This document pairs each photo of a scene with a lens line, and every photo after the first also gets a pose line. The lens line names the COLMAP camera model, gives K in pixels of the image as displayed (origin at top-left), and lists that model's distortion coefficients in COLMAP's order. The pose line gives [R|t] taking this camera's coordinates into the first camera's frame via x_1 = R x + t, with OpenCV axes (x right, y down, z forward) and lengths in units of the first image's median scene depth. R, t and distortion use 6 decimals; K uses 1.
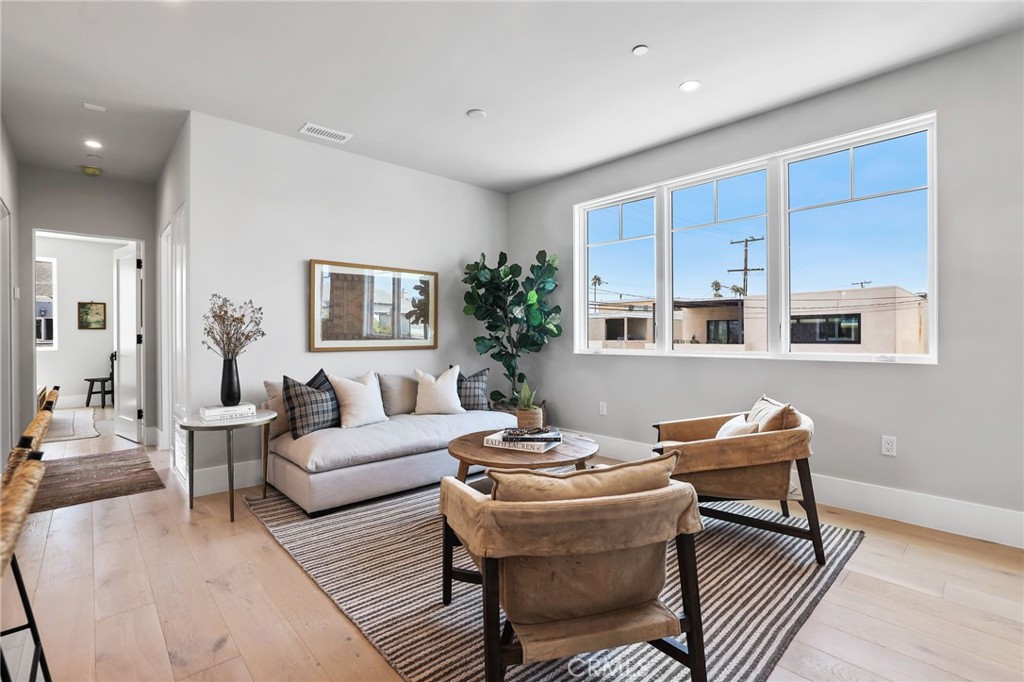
lens RADIAL K [[458.8, 0, 509.3], [0, 458.8, 334.0], [0, 0, 1]] dist [-0.012244, 0.000298]
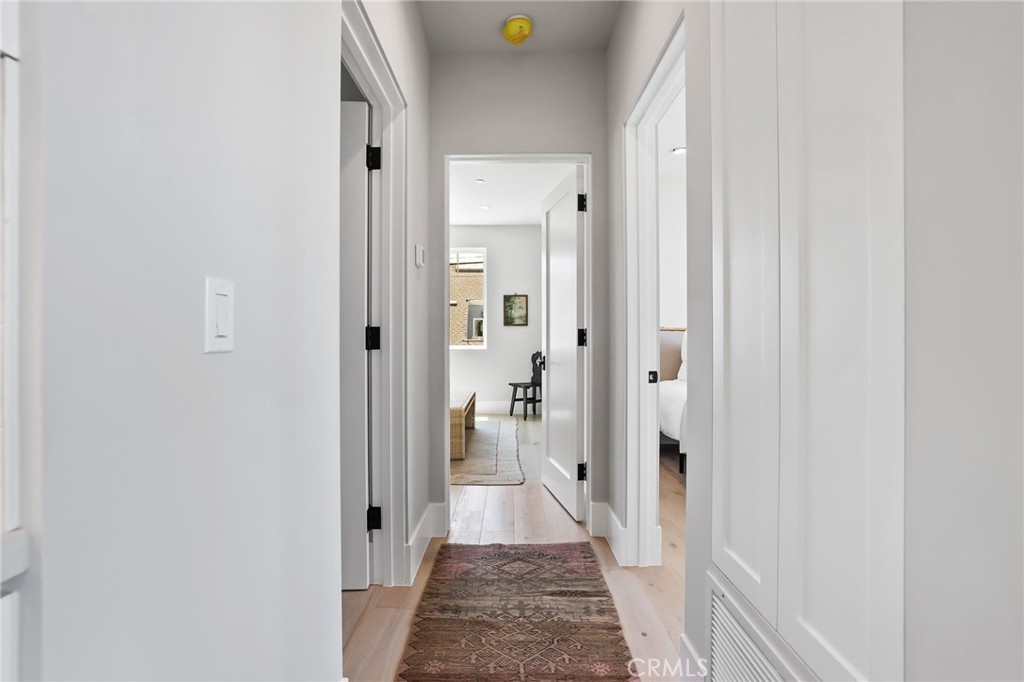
lens RADIAL K [[458.8, 0, 509.3], [0, 458.8, 334.0], [0, 0, 1]] dist [-0.012244, 0.000298]
pose [[0.729678, 0.003571, -0.683782, -0.521339], [-0.003692, 0.999992, 0.001282, 0.007173], [0.683781, 0.001589, 0.729685, 0.559501]]
